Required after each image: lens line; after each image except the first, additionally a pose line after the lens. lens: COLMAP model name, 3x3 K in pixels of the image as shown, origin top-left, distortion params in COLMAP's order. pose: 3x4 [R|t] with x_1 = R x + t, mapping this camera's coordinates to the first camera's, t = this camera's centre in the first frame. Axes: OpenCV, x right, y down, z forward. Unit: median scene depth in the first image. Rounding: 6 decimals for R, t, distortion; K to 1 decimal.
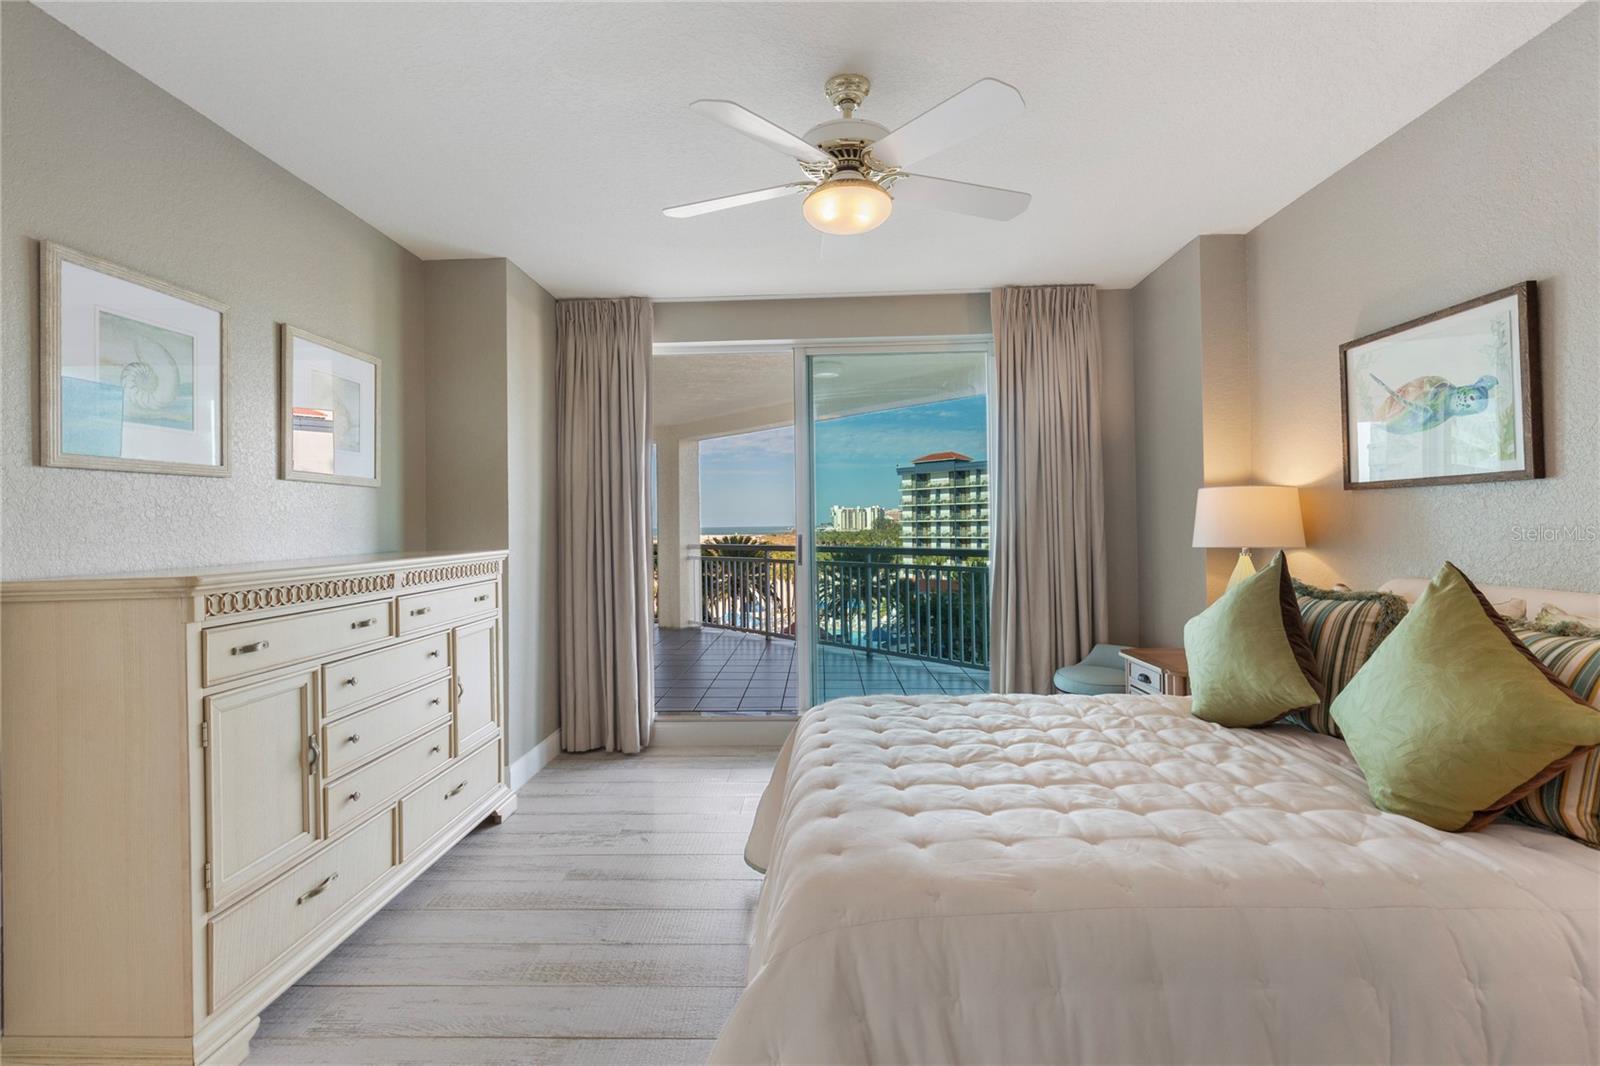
lens RADIAL K [[734.7, 0, 788.8], [0, 734.7, 518.7], [0, 0, 1]] dist [0.010707, -0.002099]
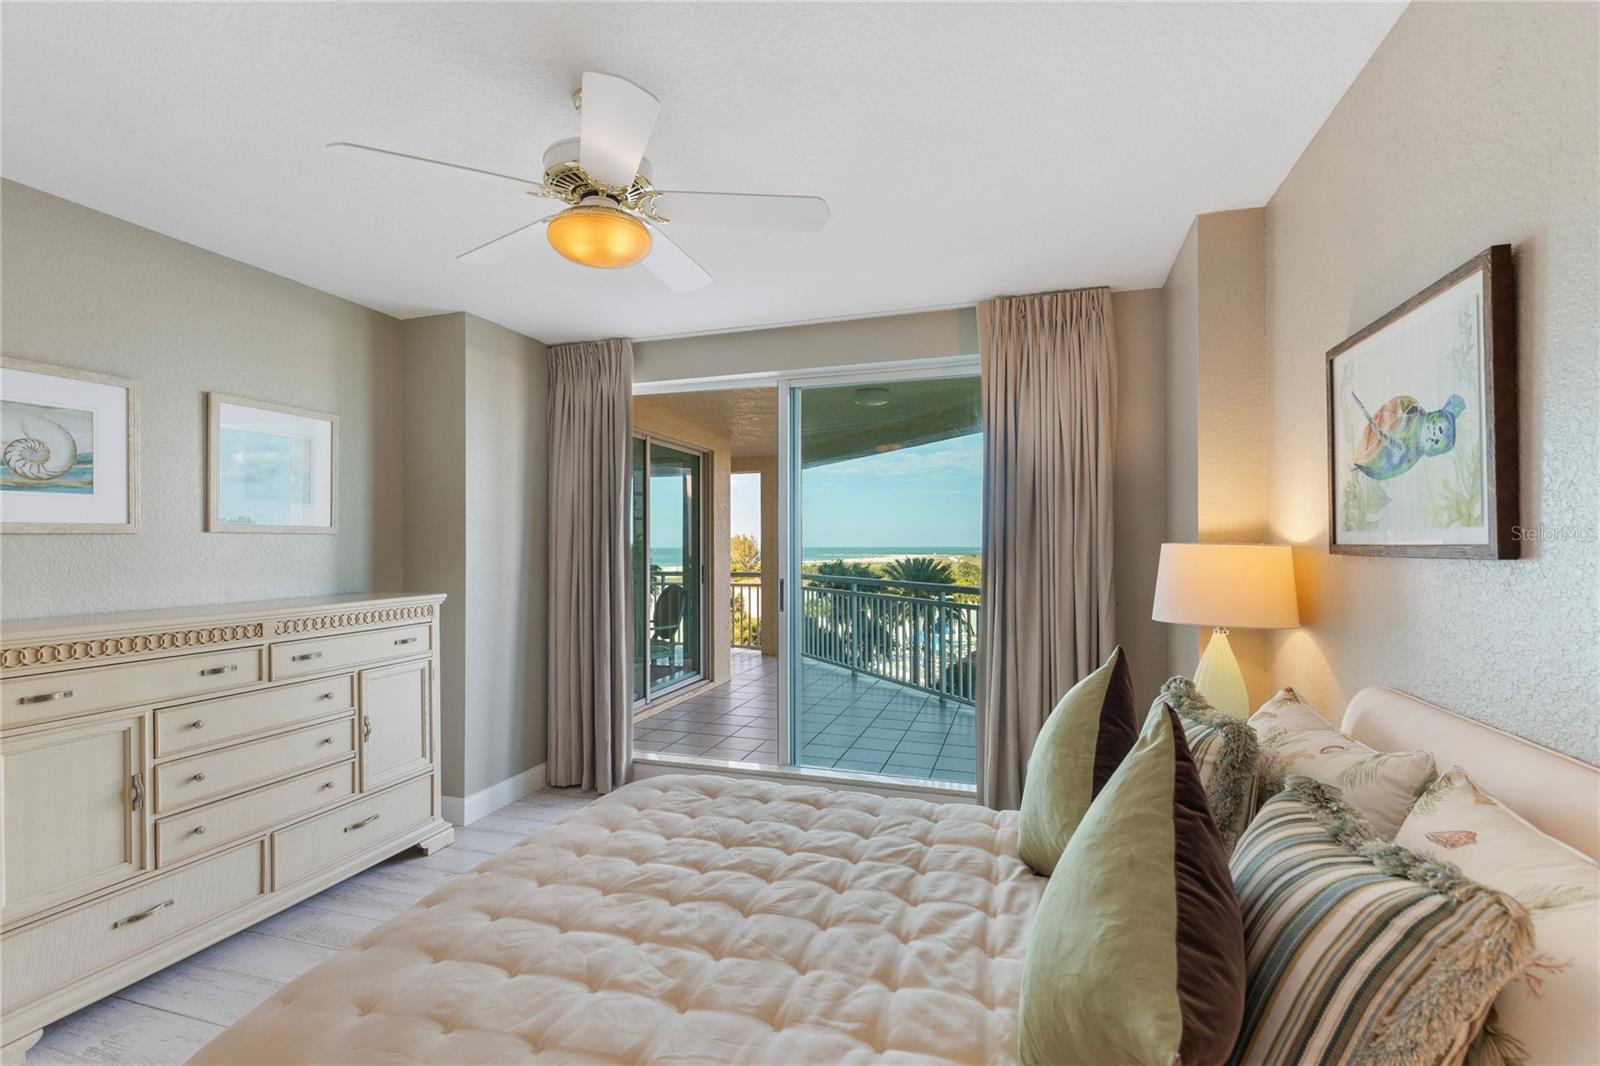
lens RADIAL K [[734.7, 0, 790.9], [0, 734.7, 539.9], [0, 0, 1]] dist [0.010707, -0.002099]
pose [[0.960513, 0.009091, -0.278088, 0.527077], [-0.008531, 0.999958, 0.003226, -0.059329], [0.278106, -0.000727, 0.960550, 0.196373]]
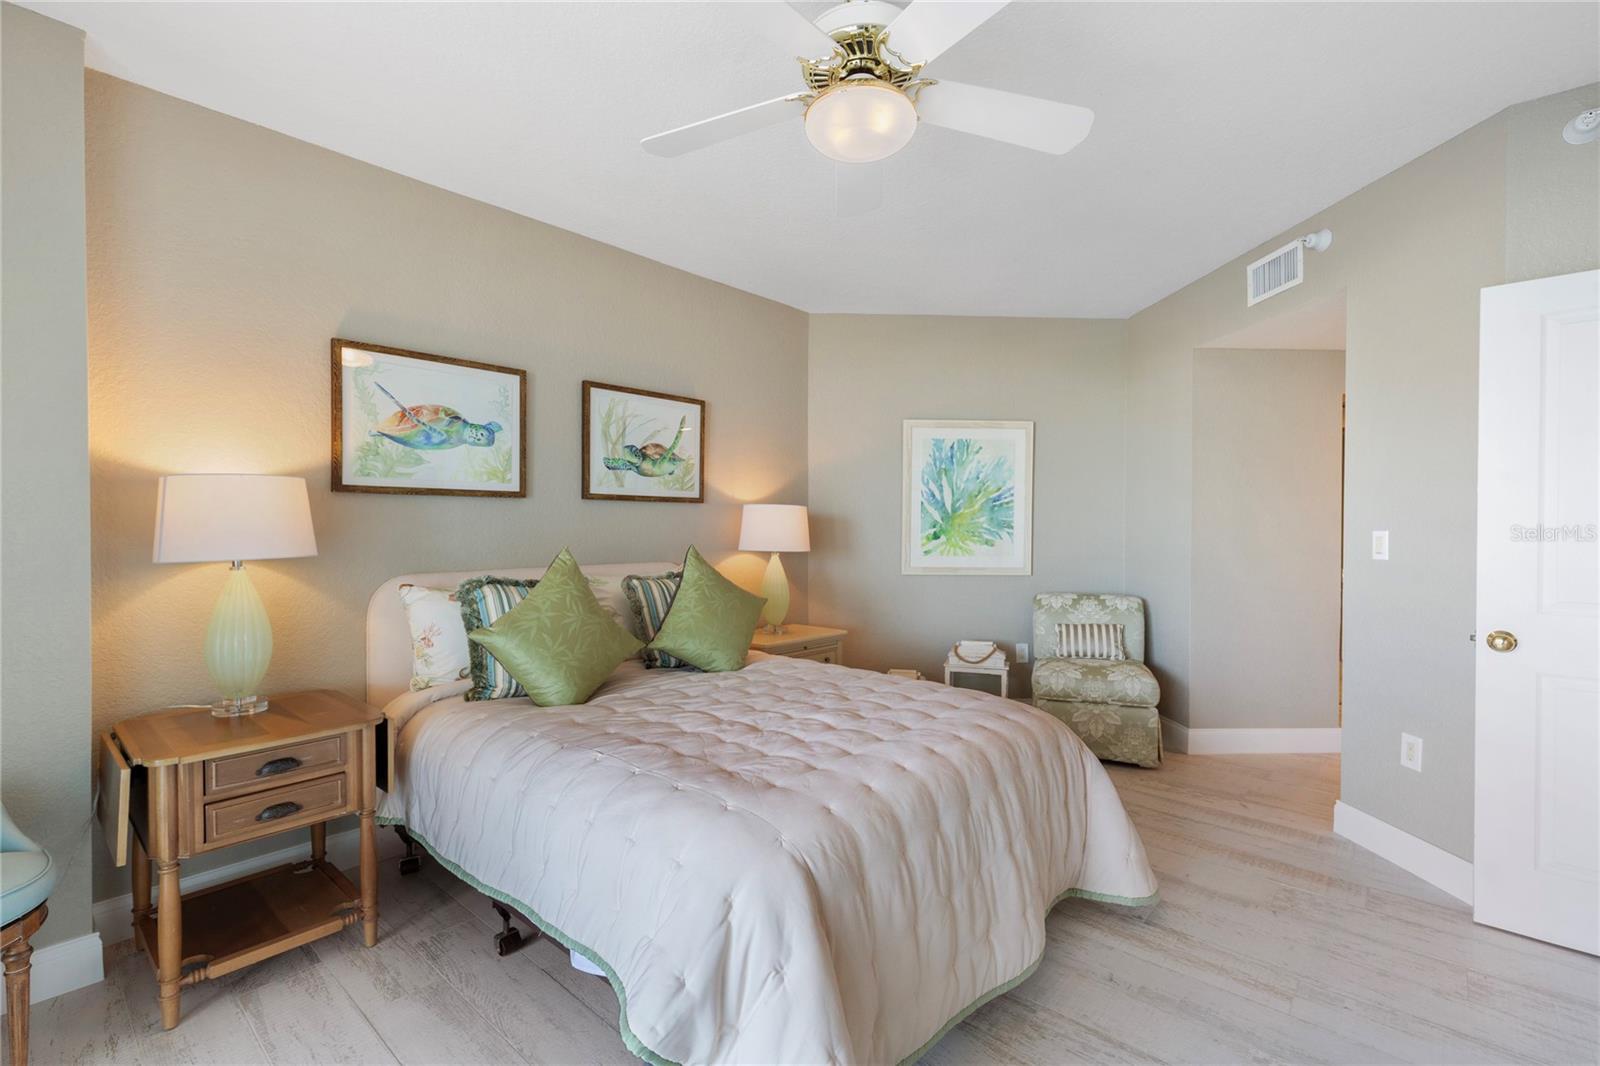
lens RADIAL K [[734.7, 0, 812.9], [0, 734.7, 533.6], [0, 0, 1]] dist [0.010707, -0.002099]
pose [[-0.789226, 0.012007, 0.613986, -0.373238], [0.009009, 0.999928, -0.007975, 0.034137], [-0.614037, -0.000763, -0.789277, 1.621091]]
